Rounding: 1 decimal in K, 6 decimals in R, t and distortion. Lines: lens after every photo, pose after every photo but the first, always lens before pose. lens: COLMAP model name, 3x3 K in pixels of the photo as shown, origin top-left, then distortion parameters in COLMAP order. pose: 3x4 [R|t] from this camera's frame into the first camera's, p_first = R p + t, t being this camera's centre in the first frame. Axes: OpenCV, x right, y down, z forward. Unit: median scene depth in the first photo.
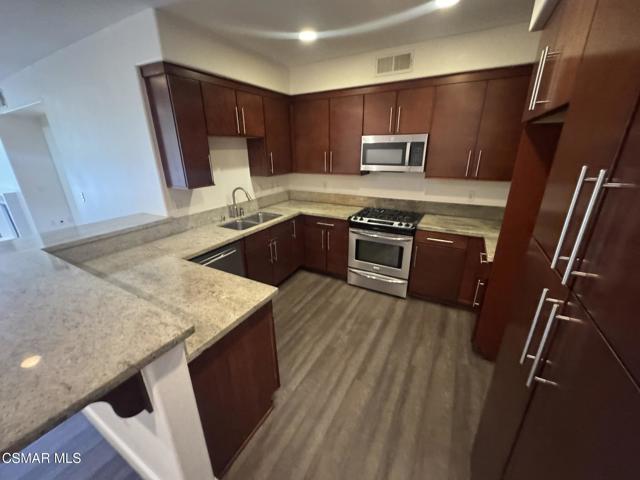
lens RADIAL K [[255.3, 0, 320.0], [0, 255.3, 241.3], [0, 0, 1]] dist [-0.003013, 0.000168]
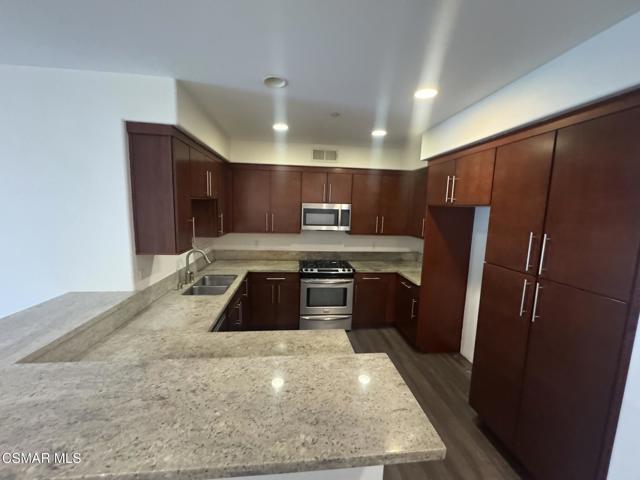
lens RADIAL K [[255.3, 0, 320.2], [0, 255.3, 242.4], [0, 0, 1]] dist [-0.003013, 0.000168]
pose [[0.814501, -0.043264, 0.578547, -0.486724], [0.159626, 0.975439, -0.151785, -0.026656], [-0.557771, 0.215980, 0.801402, 0.007308]]
